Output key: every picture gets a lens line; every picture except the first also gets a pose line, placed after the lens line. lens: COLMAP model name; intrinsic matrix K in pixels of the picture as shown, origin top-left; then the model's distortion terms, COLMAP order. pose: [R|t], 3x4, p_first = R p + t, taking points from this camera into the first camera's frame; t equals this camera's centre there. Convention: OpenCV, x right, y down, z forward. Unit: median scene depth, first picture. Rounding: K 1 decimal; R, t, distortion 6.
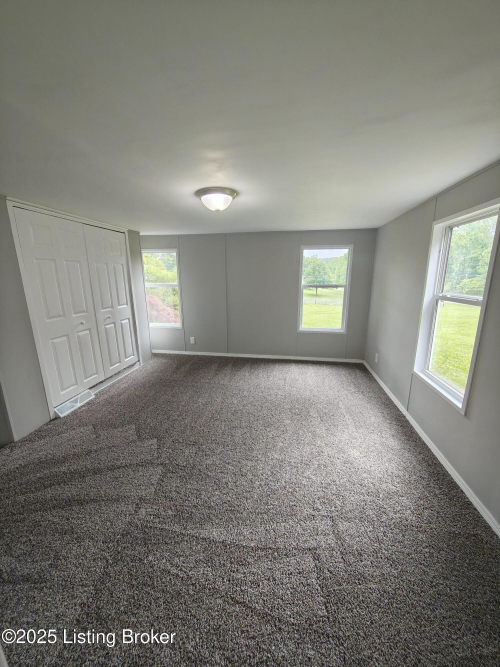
lens RADIAL K [[250.9, 0, 248.9], [0, 250.9, 329.0], [0, 0, 1]] dist [-0.002598, 0.000586]
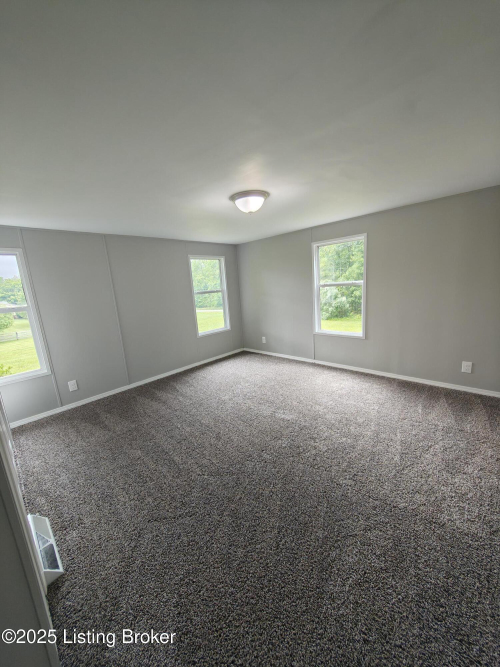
lens RADIAL K [[250.9, 0, 251.2], [0, 250.9, 334.1], [0, 0, 1]] dist [-0.002598, 0.000586]
pose [[0.557366, -0.198351, 0.806226, -0.554608], [0.240713, 0.967942, 0.071726, -0.025584], [-0.794607, 0.154092, 0.587244, 0.235054]]
